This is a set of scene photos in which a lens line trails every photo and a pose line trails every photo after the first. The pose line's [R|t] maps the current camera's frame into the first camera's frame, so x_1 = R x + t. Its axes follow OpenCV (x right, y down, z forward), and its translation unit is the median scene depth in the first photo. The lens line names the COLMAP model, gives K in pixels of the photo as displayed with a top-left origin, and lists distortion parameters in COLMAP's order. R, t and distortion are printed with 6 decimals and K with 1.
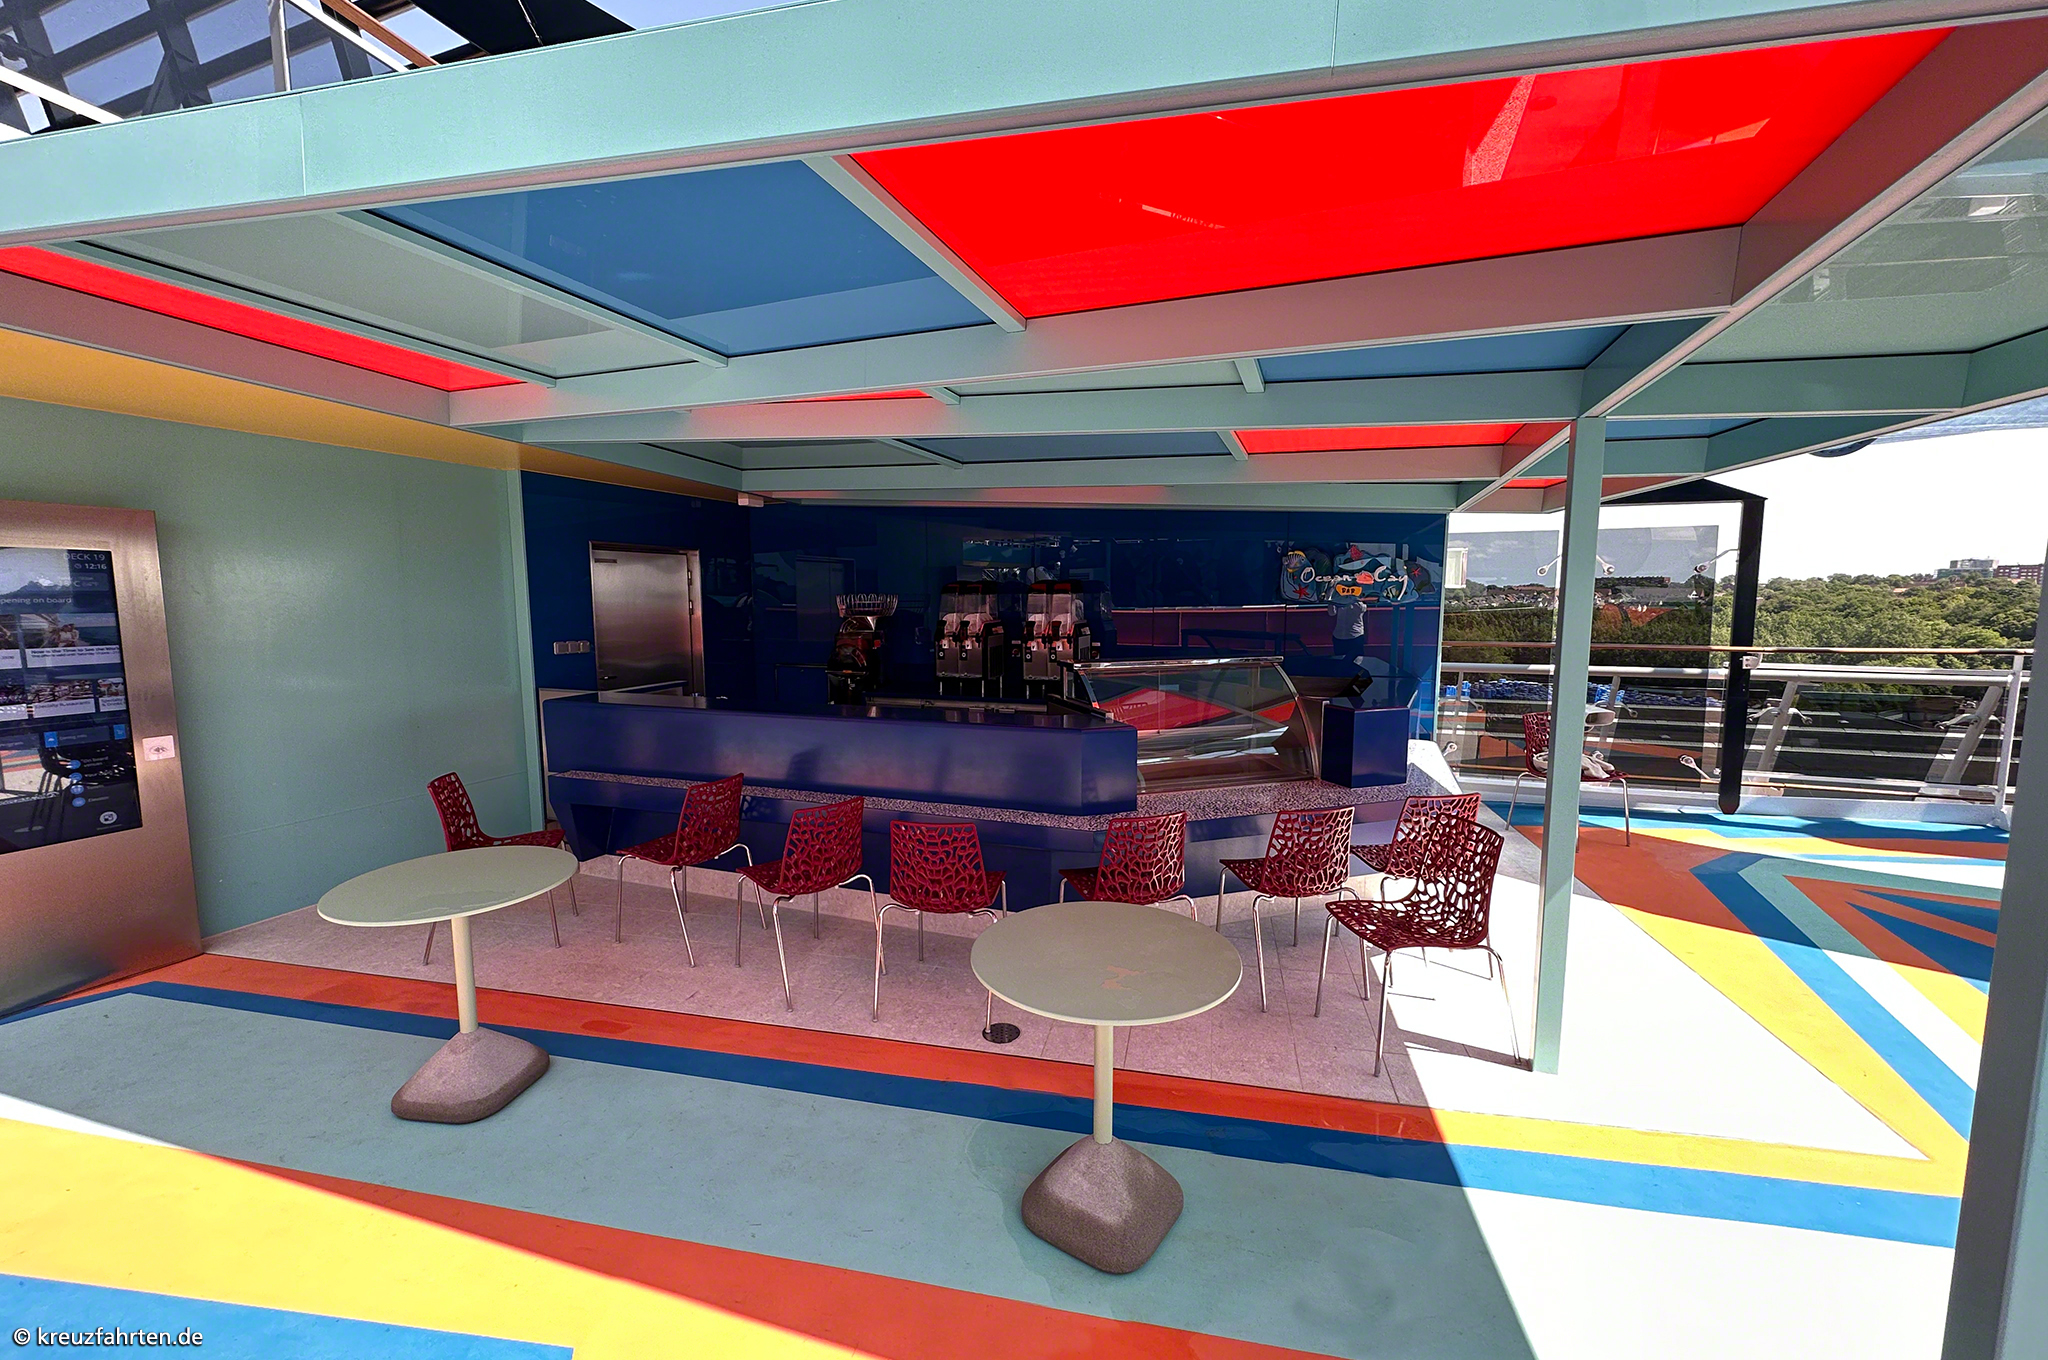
lens RADIAL K [[802.5, 0, 1024.0], [0, 802.5, 680.0], [0, 0, 1]] dist [0.000975, 0.000027]
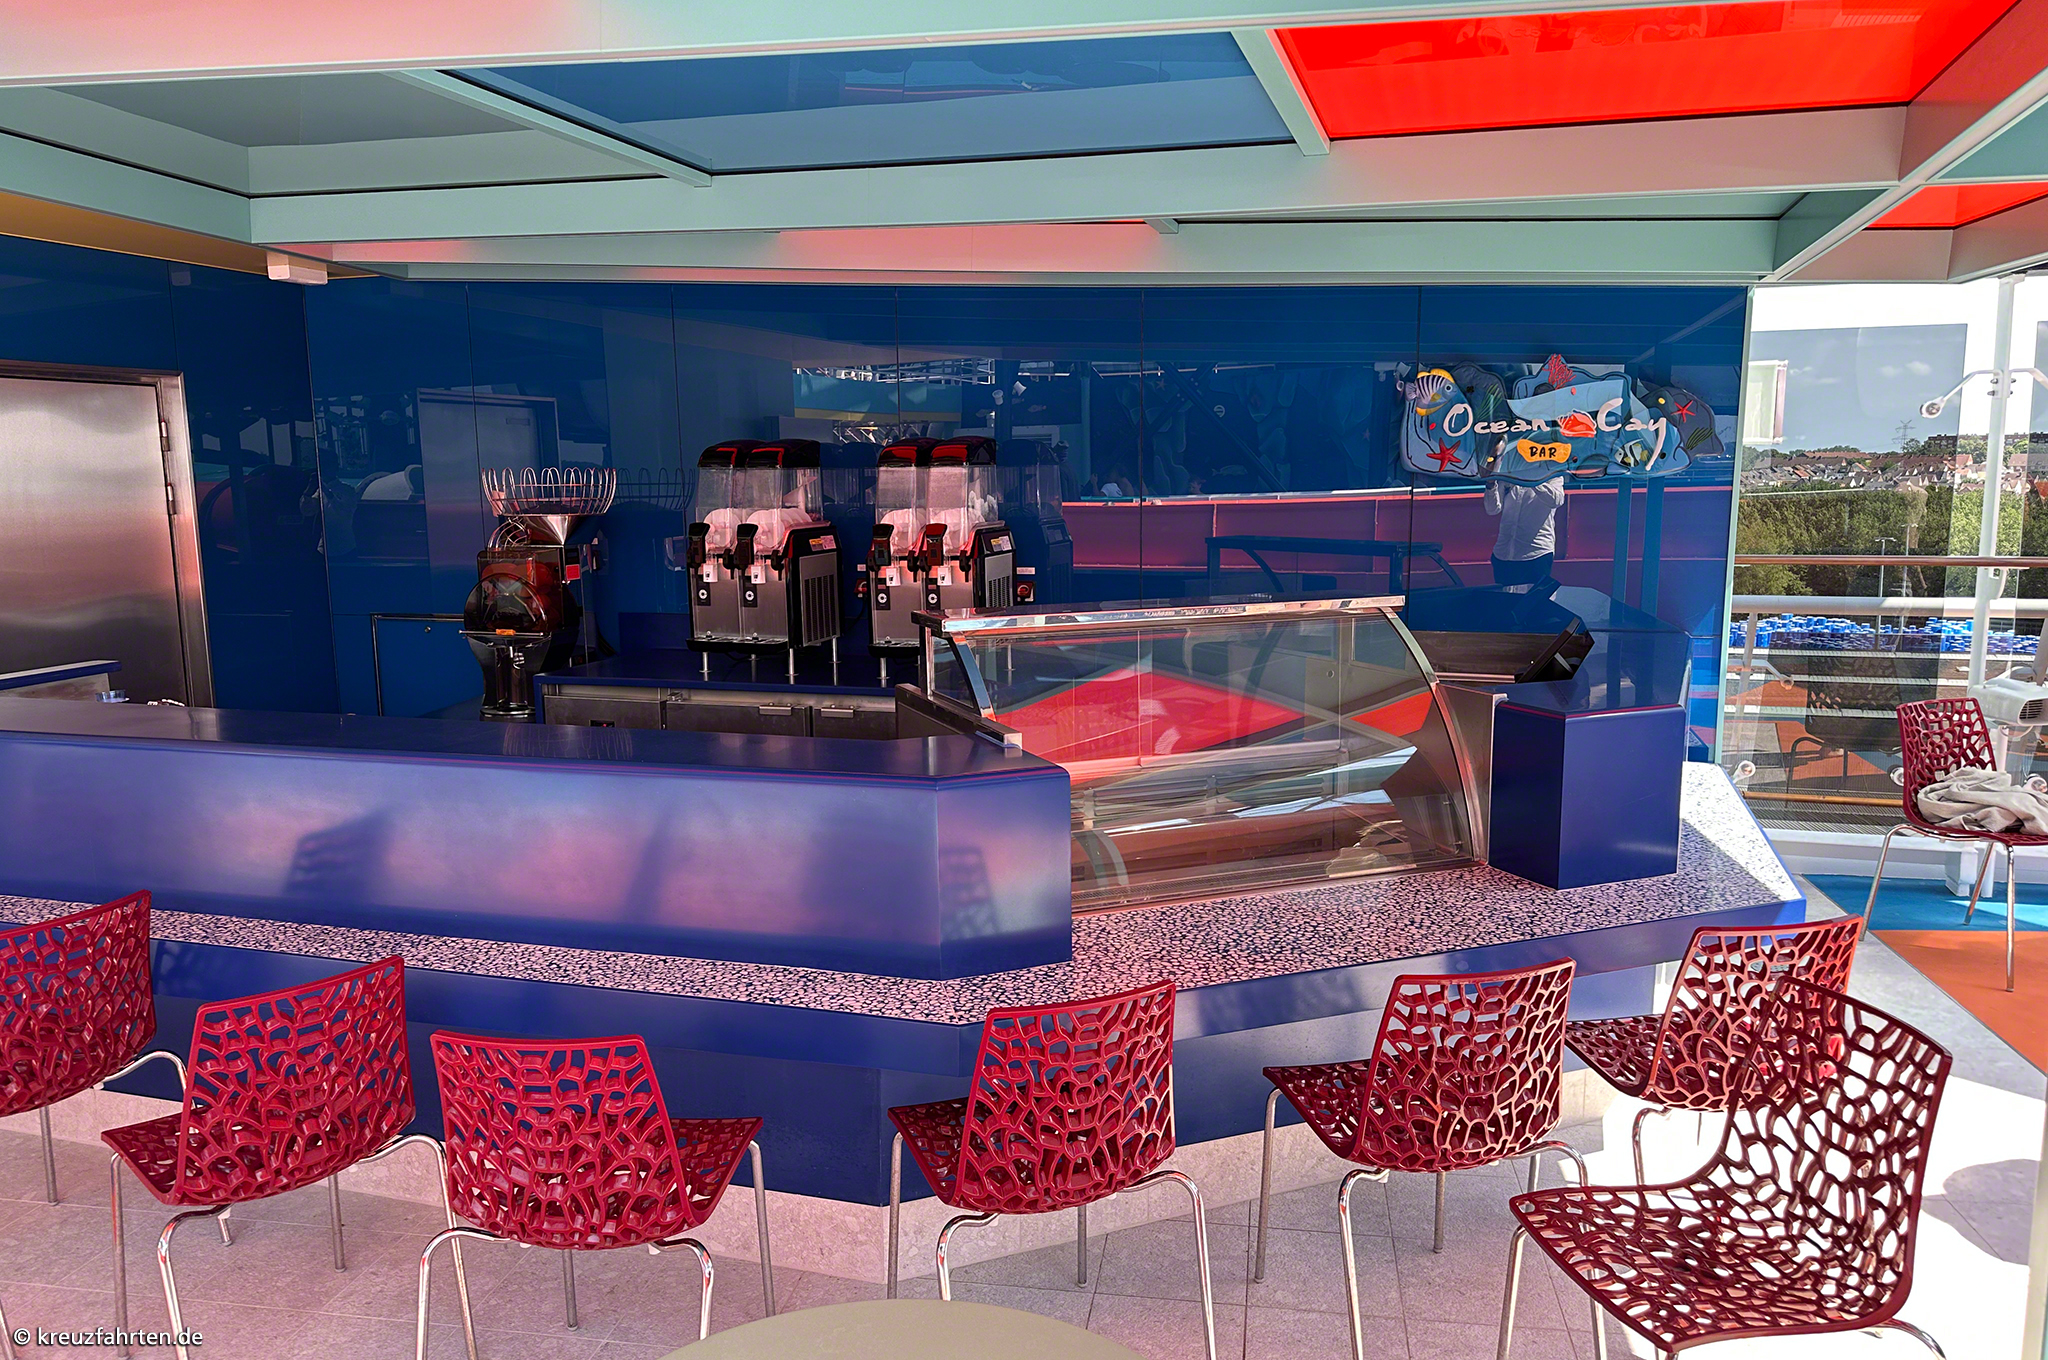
lens RADIAL K [[1415.0, 0, 1024.0], [0, 1415.0, 680.0], [0, 0, 1]] dist [0.084103, -0.095378]
pose [[0.998731, -0.014376, 0.048265, 0.071826], [0.012565, 0.999213, 0.037630, -0.016447], [-0.048768, -0.036976, 0.998125, 0.217283]]
